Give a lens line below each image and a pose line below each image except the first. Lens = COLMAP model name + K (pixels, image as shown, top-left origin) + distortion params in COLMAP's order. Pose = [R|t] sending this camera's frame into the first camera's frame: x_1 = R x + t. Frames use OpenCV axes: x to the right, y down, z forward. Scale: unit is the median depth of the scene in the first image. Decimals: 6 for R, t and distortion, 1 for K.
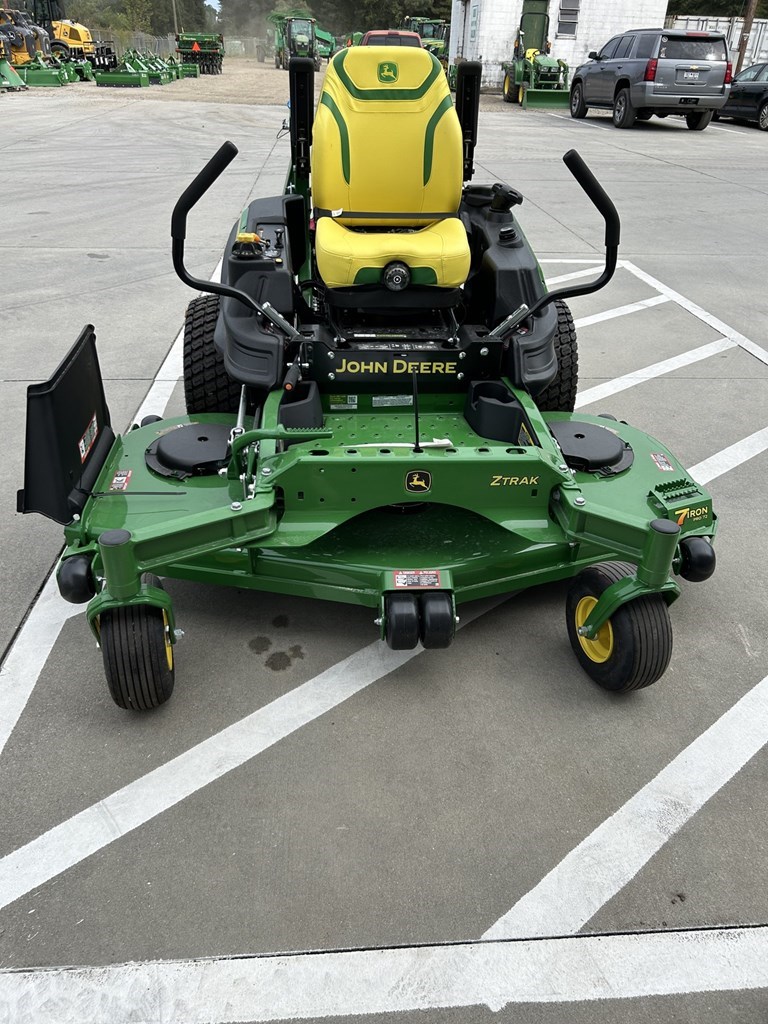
lens RADIAL K [[832.8, 0, 375.2], [0, 832.8, 529.2], [0, 0, 1]] dist [0.030732, 0.008060]
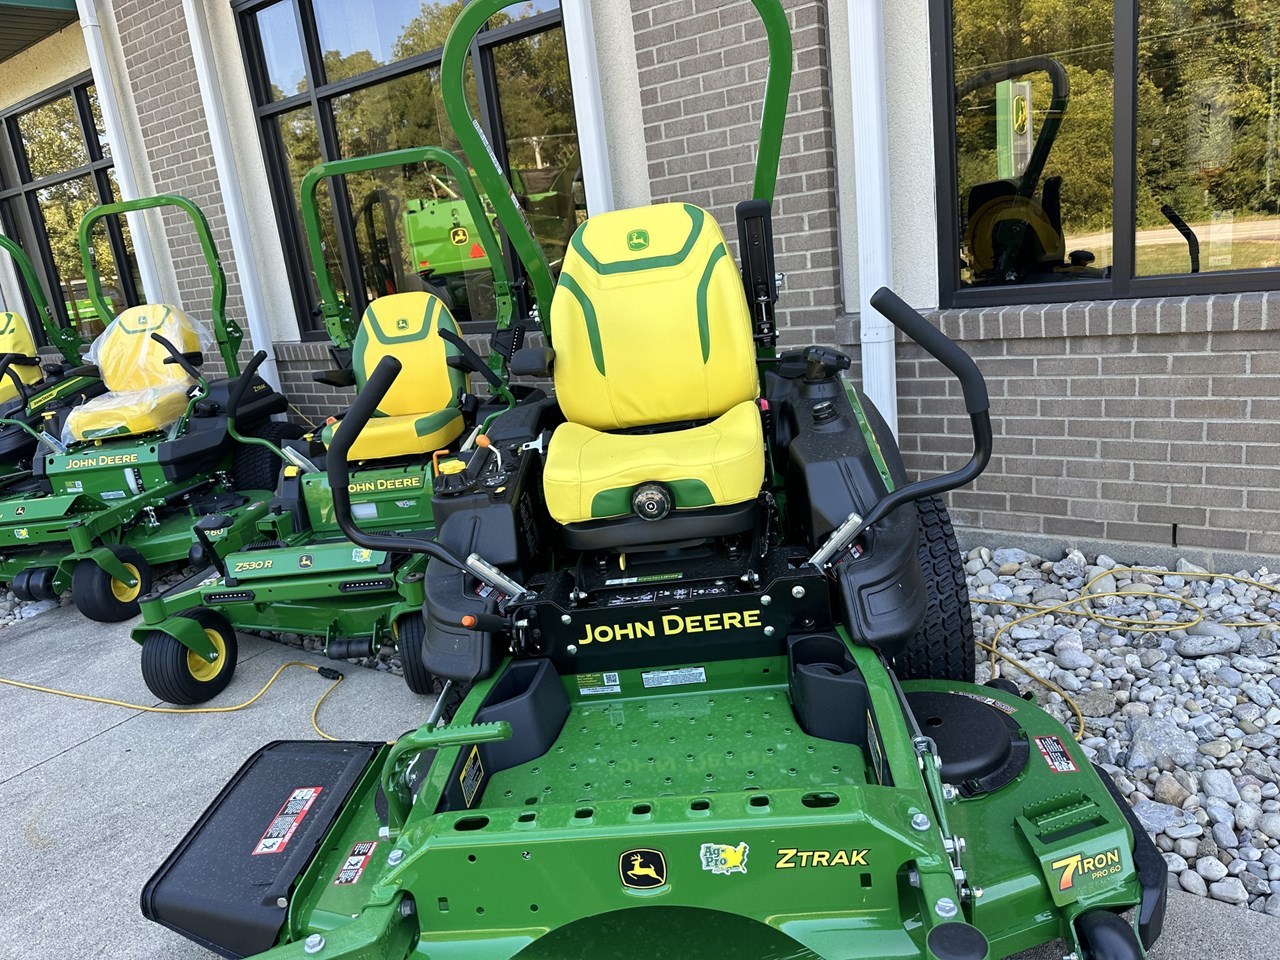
lens RADIAL K [[891.0, 0, 658.5], [0, 891.0, 481.7], [0, 0, 1]] dist [0.063229, -0.006337]
pose [[0.972562, -0.126297, -0.195377, 0.170752], [0.069738, 0.959462, -0.273075, -0.113073], [0.221946, 0.251957, 0.941944, 0.308795]]
